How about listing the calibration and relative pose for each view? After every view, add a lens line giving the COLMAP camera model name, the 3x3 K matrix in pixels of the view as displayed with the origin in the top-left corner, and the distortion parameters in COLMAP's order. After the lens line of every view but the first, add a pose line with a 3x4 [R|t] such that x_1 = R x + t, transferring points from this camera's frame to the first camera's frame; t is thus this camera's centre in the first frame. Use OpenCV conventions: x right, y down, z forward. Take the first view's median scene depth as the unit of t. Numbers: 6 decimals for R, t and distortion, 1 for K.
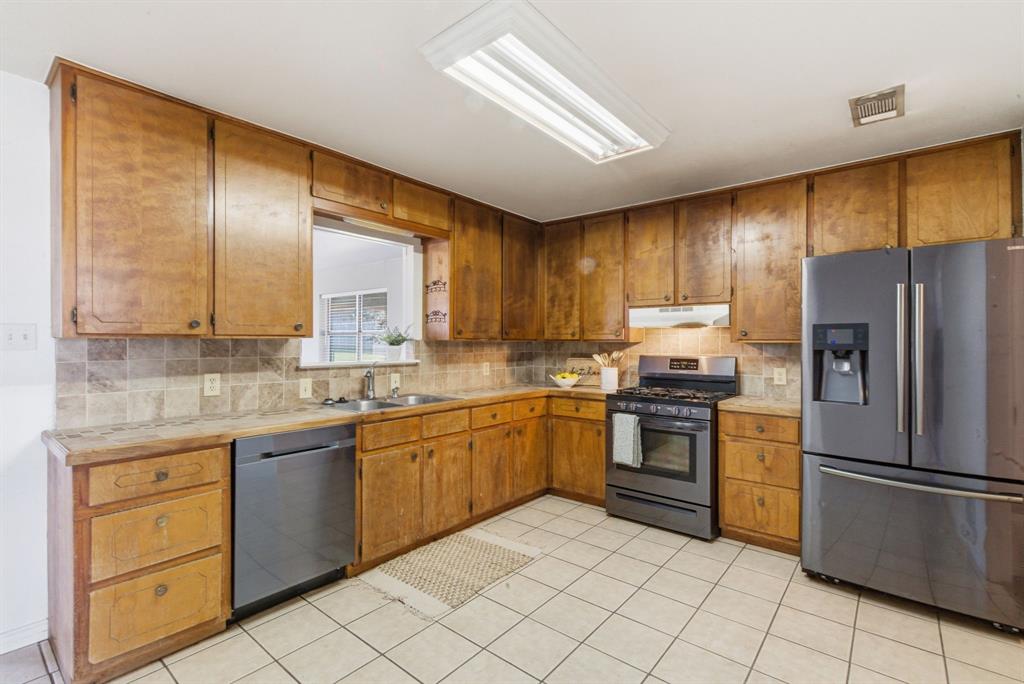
lens RADIAL K [[467.3, 0, 509.8], [0, 467.3, 340.3], [0, 0, 1]] dist [0.001896, -0.002611]
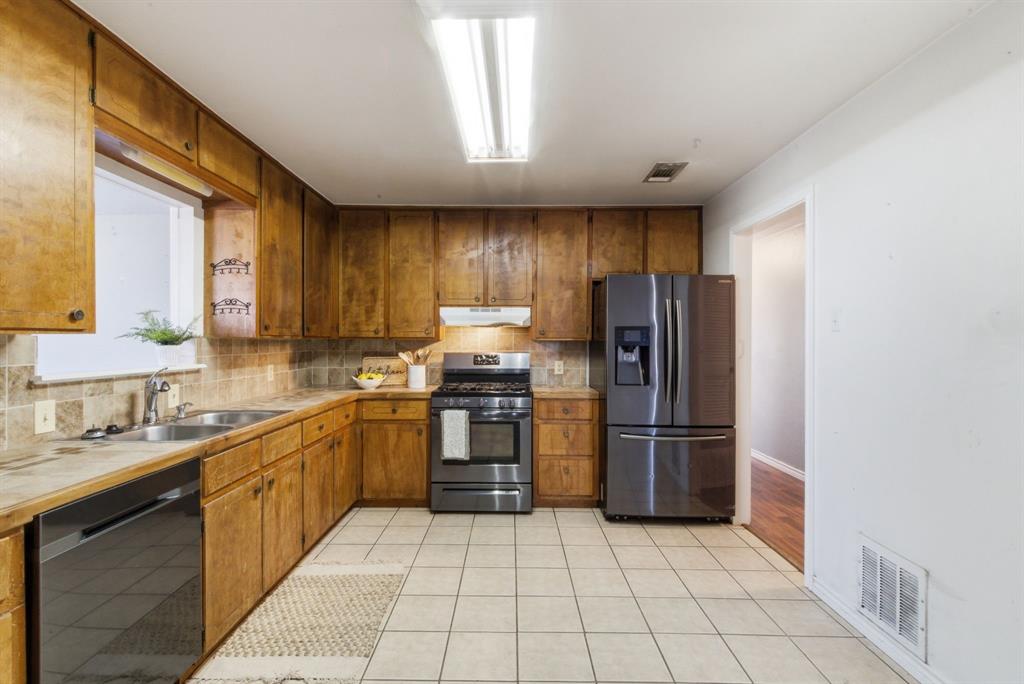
lens RADIAL K [[467.3, 0, 510.3], [0, 467.3, 343.5], [0, 0, 1]] dist [0.001896, -0.002611]
pose [[0.775279, -0.005160, 0.631598, -0.327384], [-0.002871, 0.999928, 0.011693, -0.000838], [-0.631613, -0.010878, 0.775208, 0.140438]]
